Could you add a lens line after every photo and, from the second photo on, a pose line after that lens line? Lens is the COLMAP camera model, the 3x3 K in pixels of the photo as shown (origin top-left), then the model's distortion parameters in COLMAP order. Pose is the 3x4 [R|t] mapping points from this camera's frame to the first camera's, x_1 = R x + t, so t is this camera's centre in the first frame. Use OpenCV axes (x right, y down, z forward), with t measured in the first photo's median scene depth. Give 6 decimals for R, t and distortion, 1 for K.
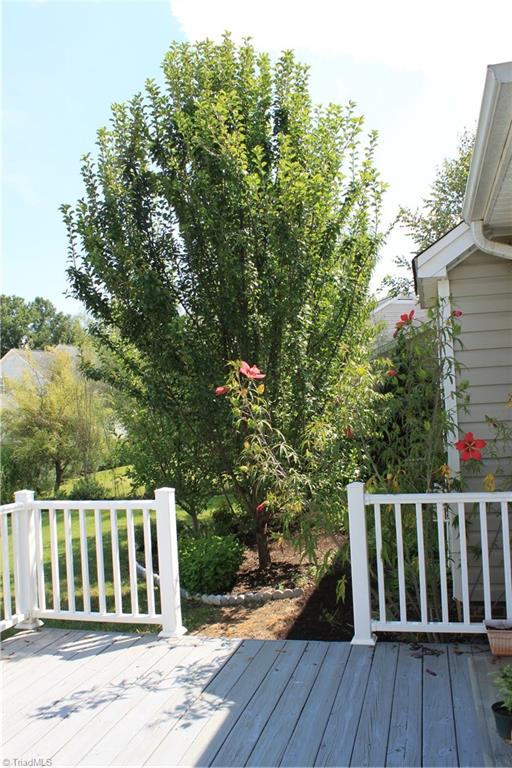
lens RADIAL K [[642.3, 0, 256.6], [0, 642.3, 383.4], [0, 0, 1]] dist [-0.134140, 0.086984]
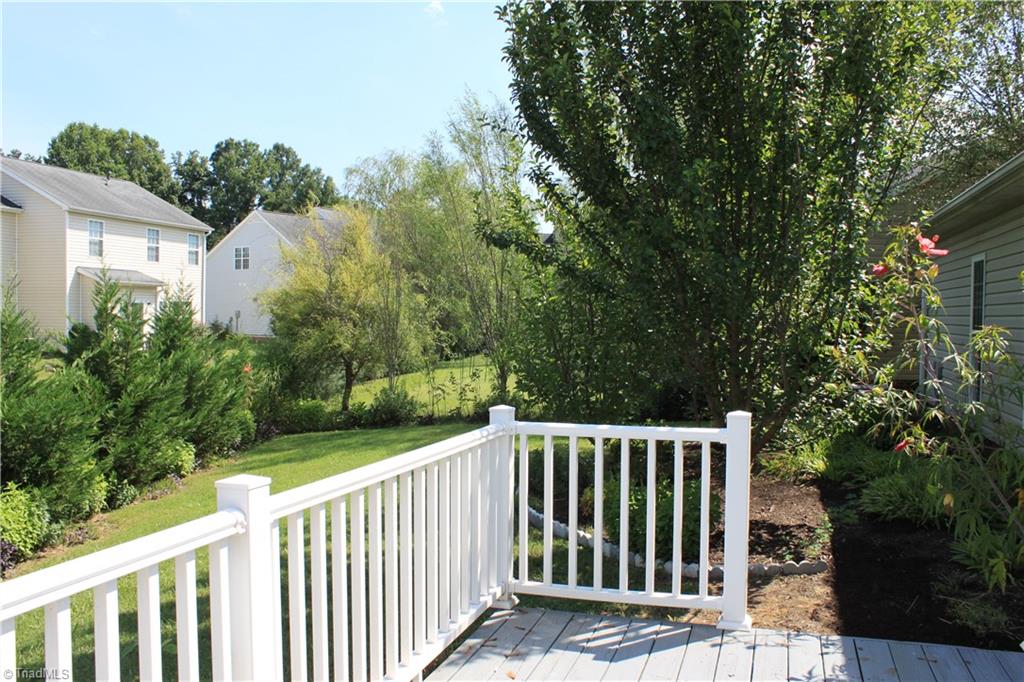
lens RADIAL K [[856.4, 0, 510.2], [0, 856.4, 337.1], [0, 0, 1]] dist [-0.134140, 0.086984]
pose [[0.997352, 0.050743, -0.052106, -0.239604], [-0.046540, 0.995794, 0.078926, 0.018751], [0.055891, -0.076292, 0.995518, 0.074664]]
